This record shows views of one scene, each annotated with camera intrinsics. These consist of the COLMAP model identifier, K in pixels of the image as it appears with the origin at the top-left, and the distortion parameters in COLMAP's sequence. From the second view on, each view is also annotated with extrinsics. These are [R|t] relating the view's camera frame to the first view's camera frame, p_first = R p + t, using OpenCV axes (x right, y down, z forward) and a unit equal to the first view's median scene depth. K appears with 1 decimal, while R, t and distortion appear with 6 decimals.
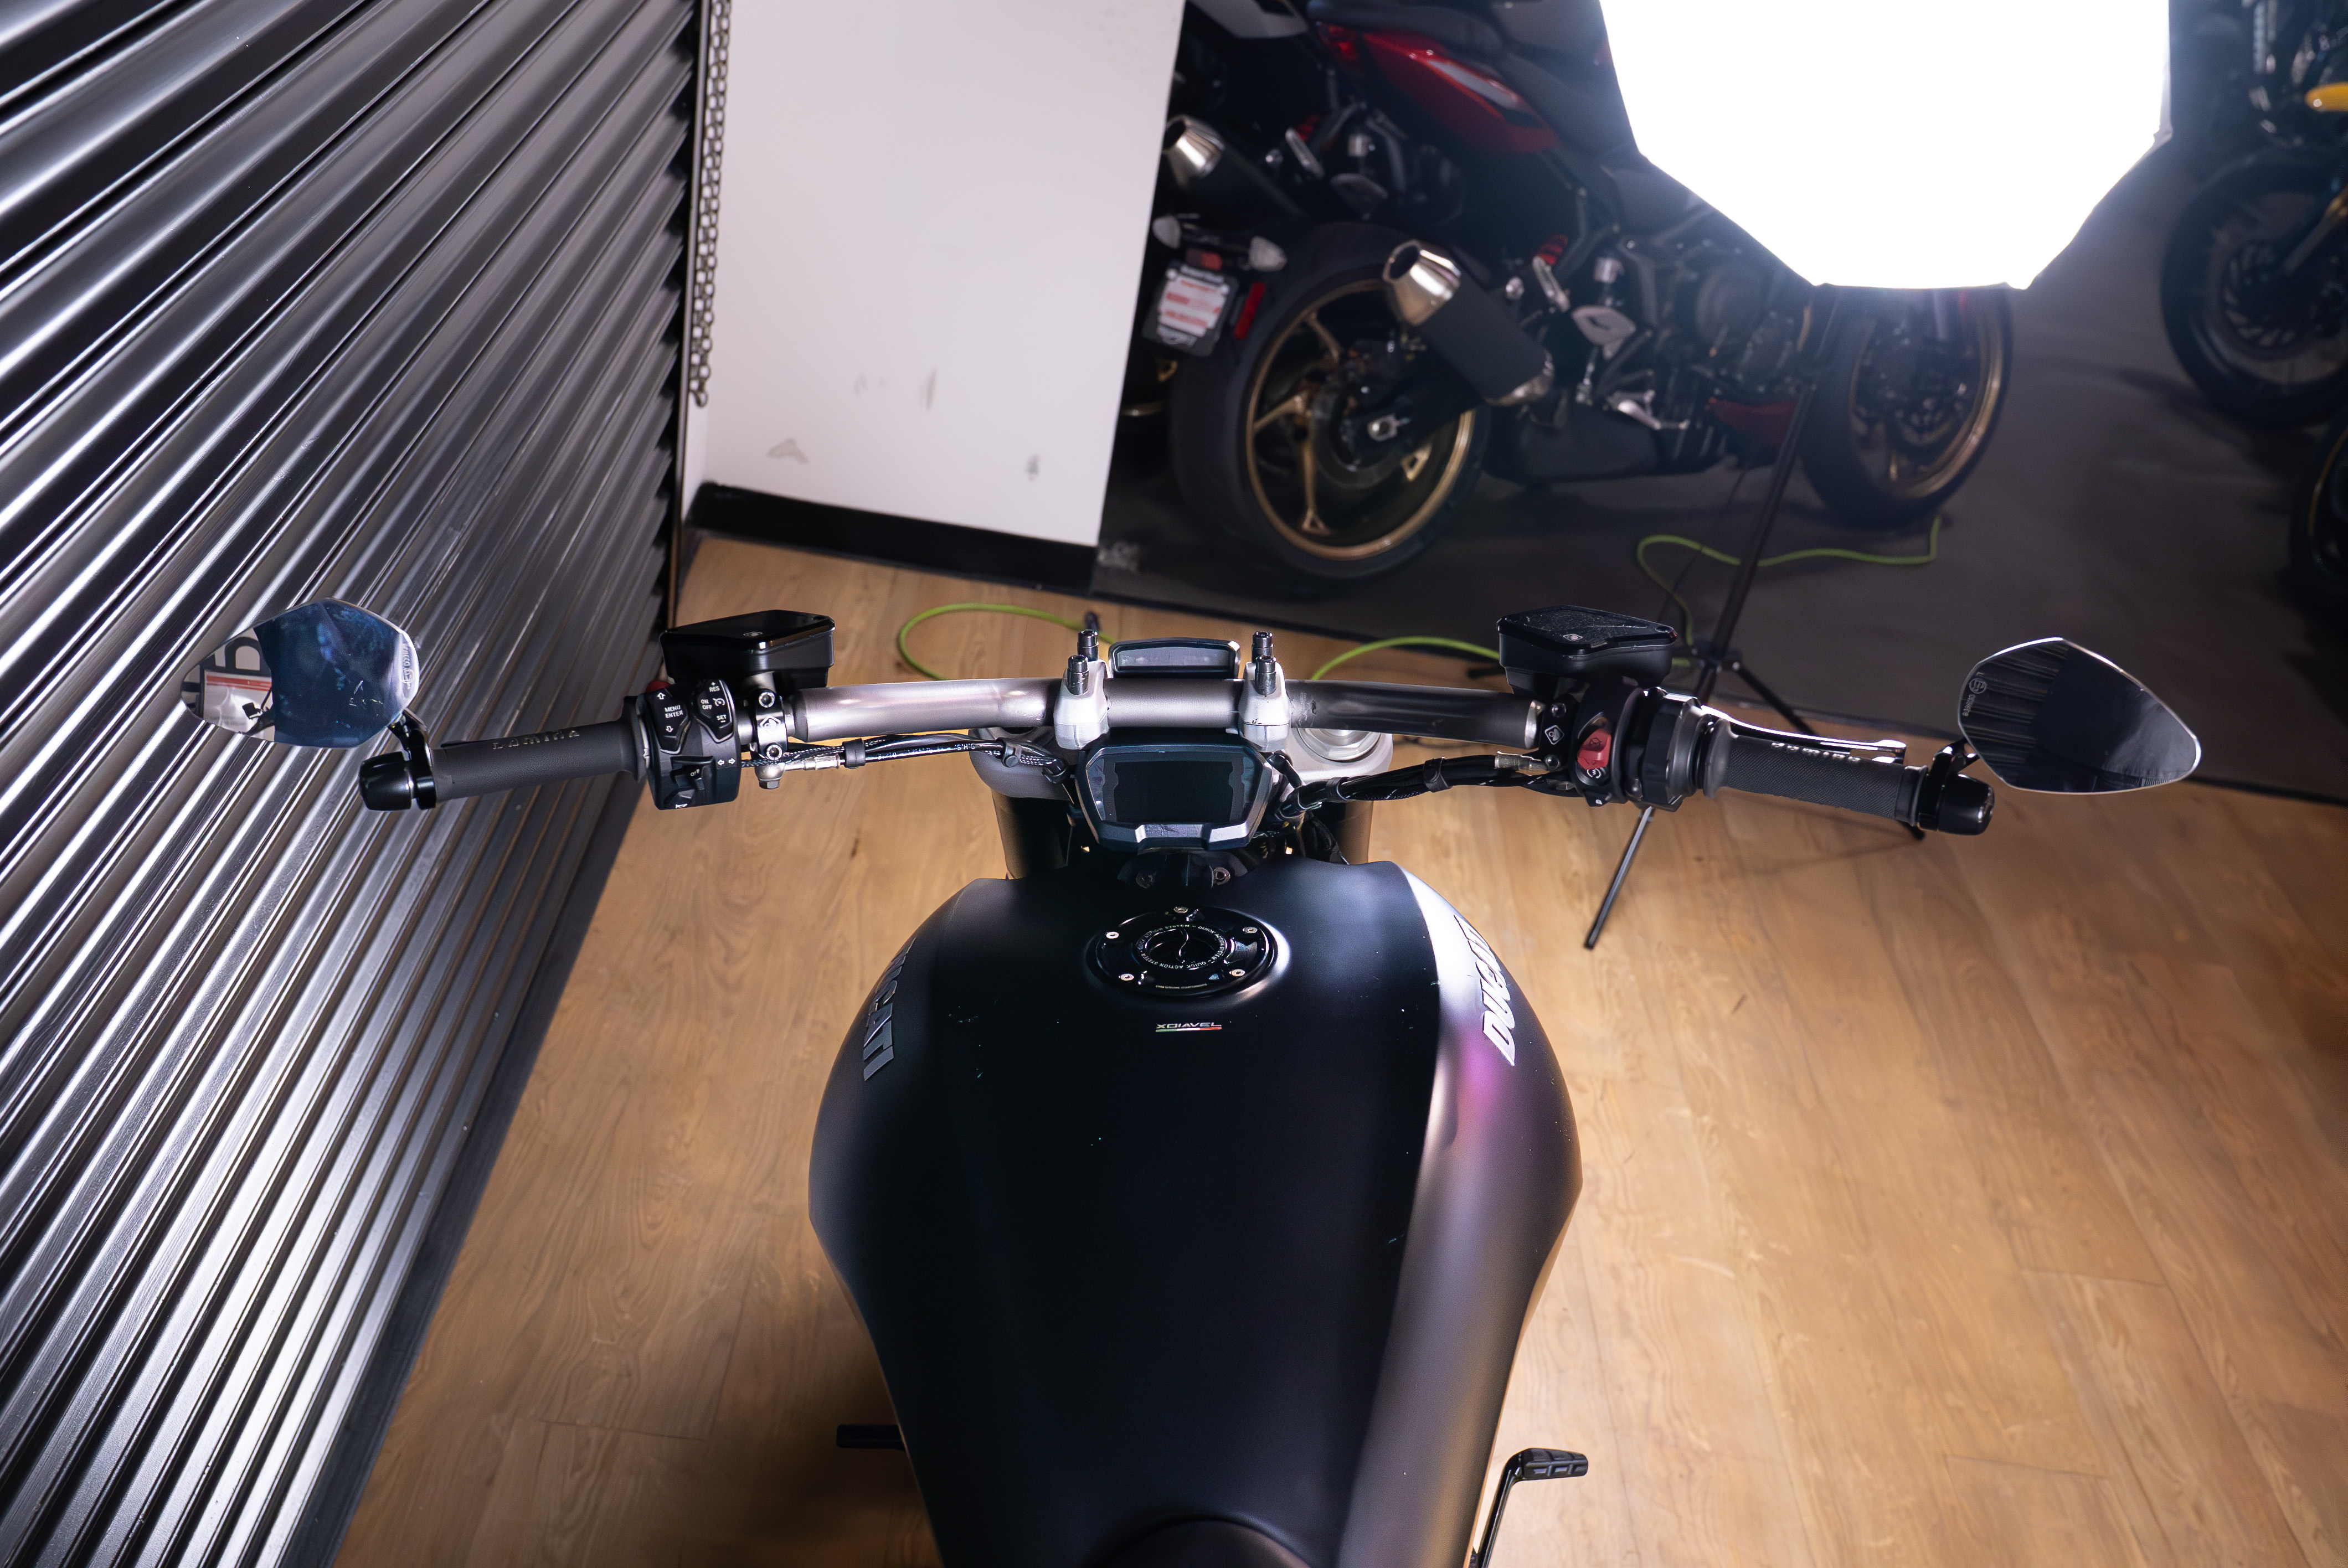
lens RADIAL K [[2347.7, 0, 1174.0], [0, 2347.7, 784.0], [0, 0, 1]] dist [-0.504592, 1.029368]
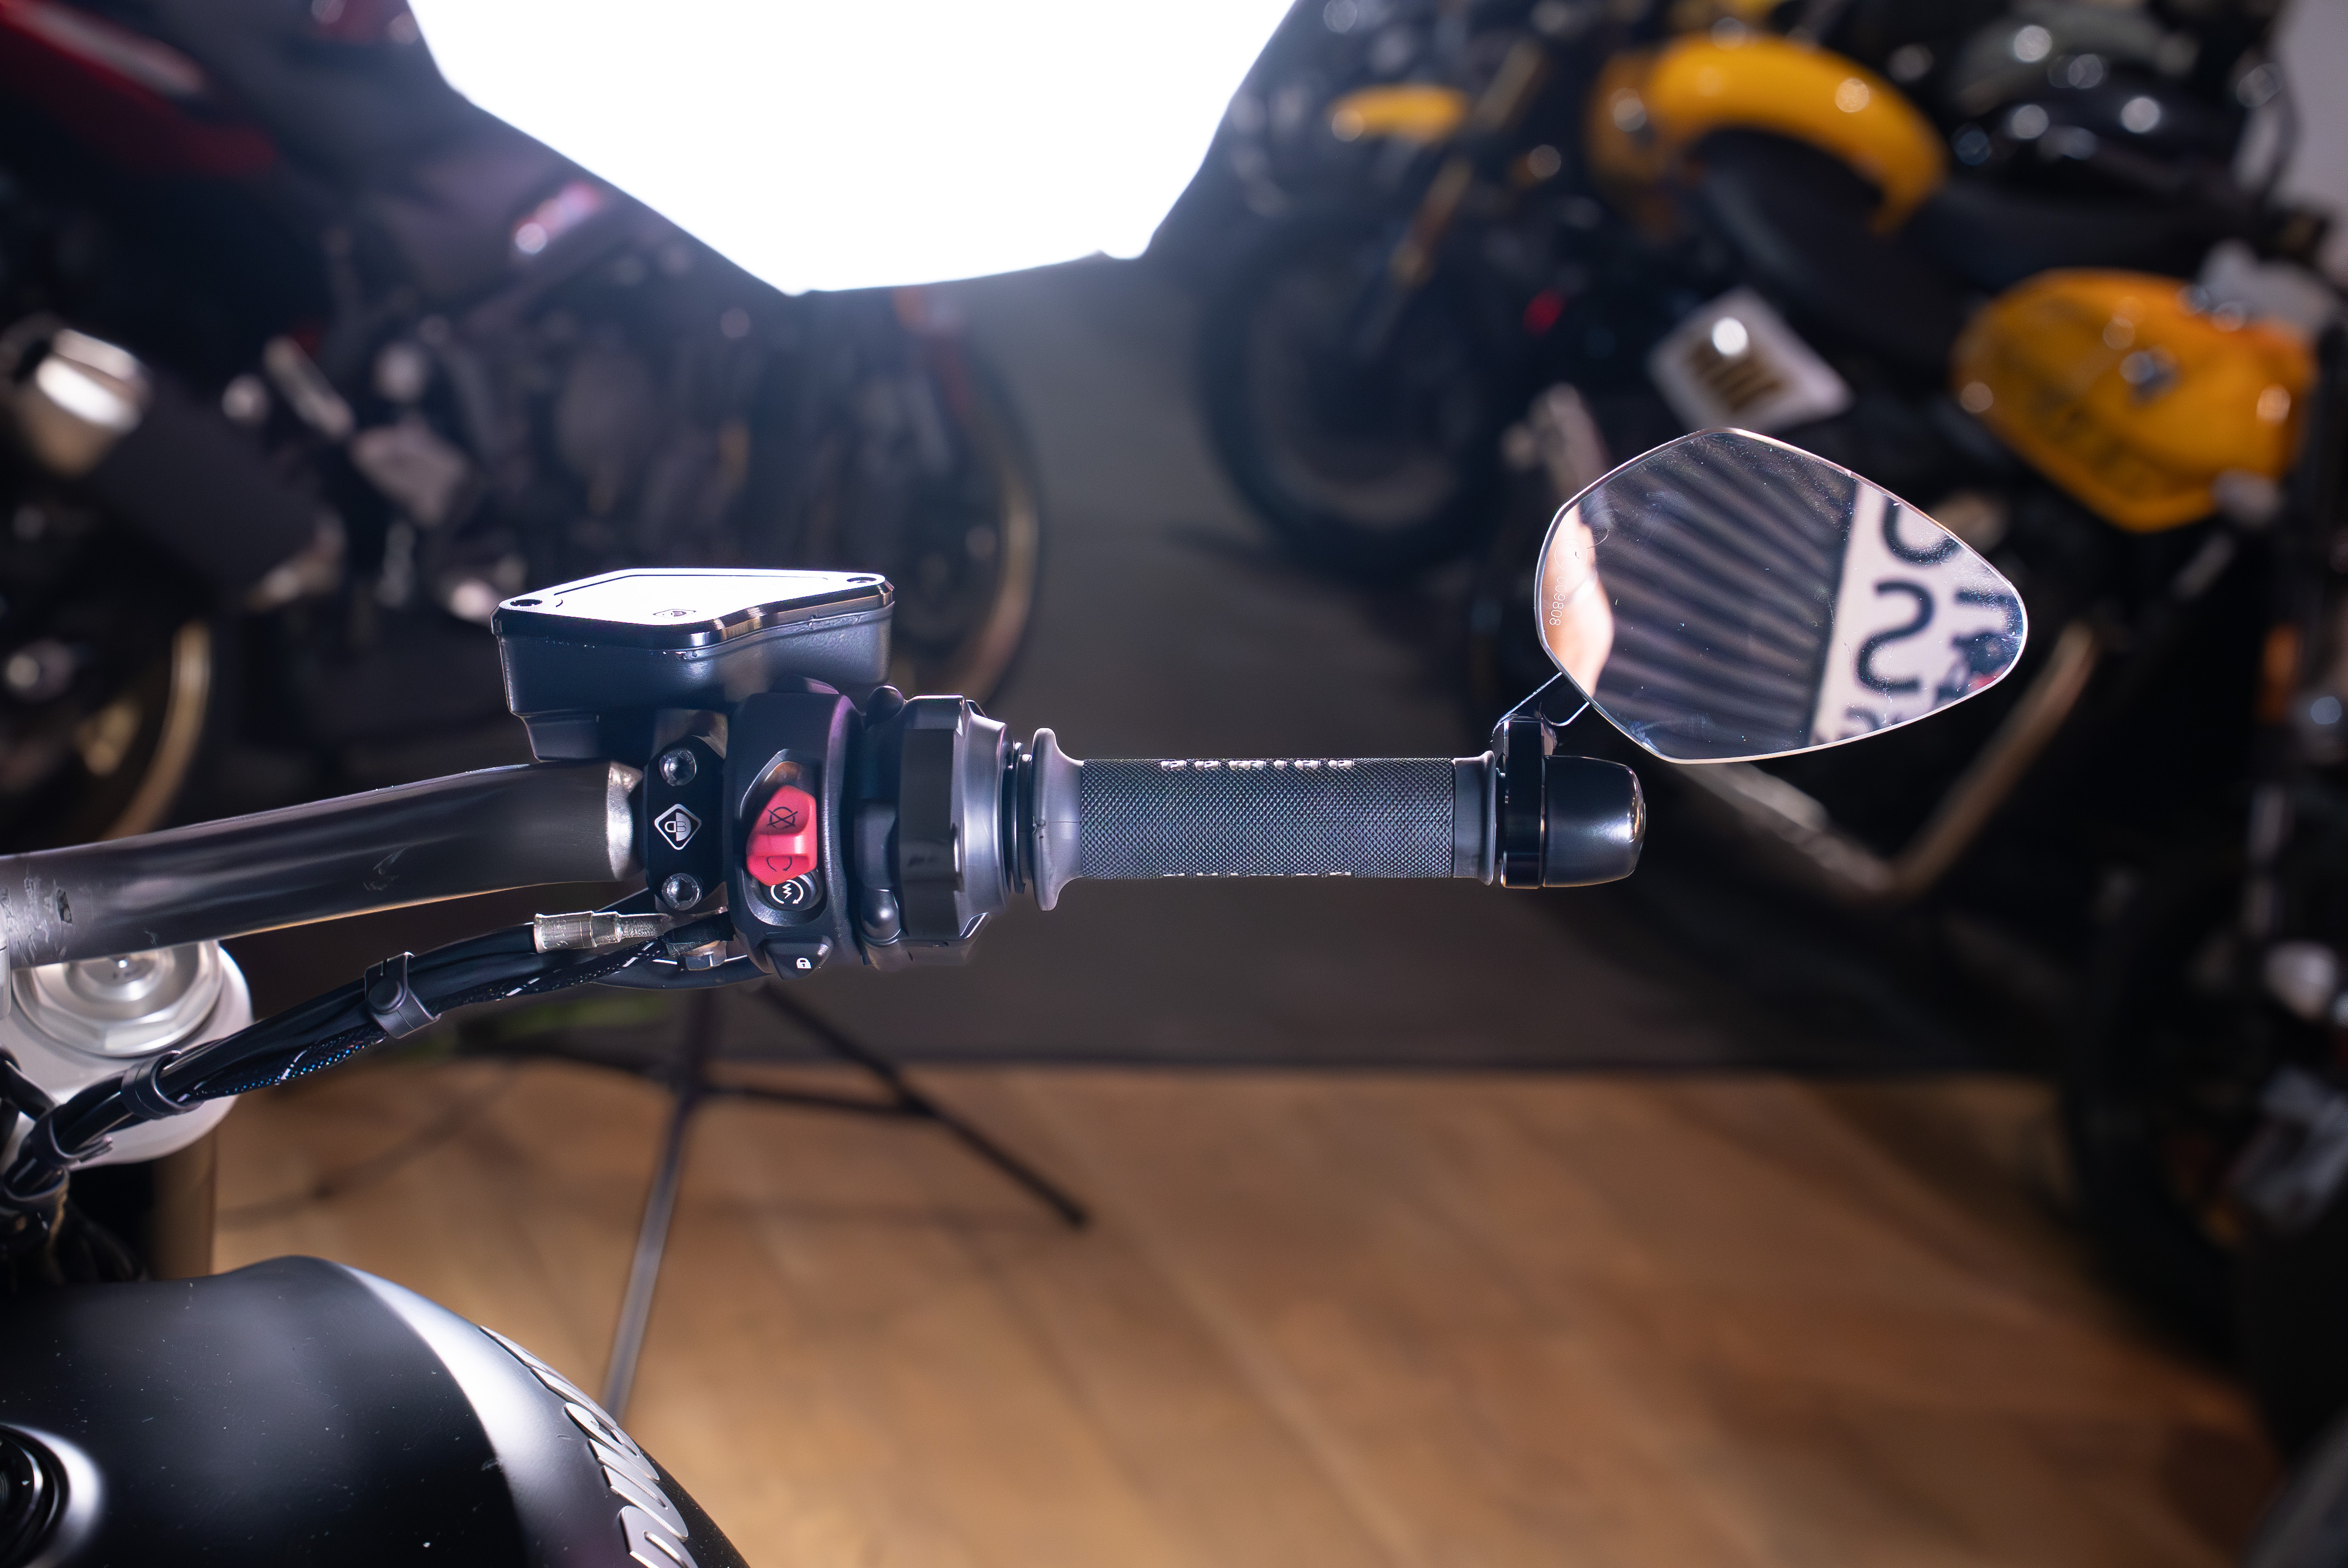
lens RADIAL K [[3260.5, 0, 1174.0], [0, 3260.5, 784.0], [0, 0, 1]] dist [0.010131, 0.921084]
pose [[0.895443, -0.131349, 0.425357, -0.005580], [0.205615, 0.969488, -0.133476, 0.032648], [-0.394846, 0.206980, 0.895129, 0.186784]]
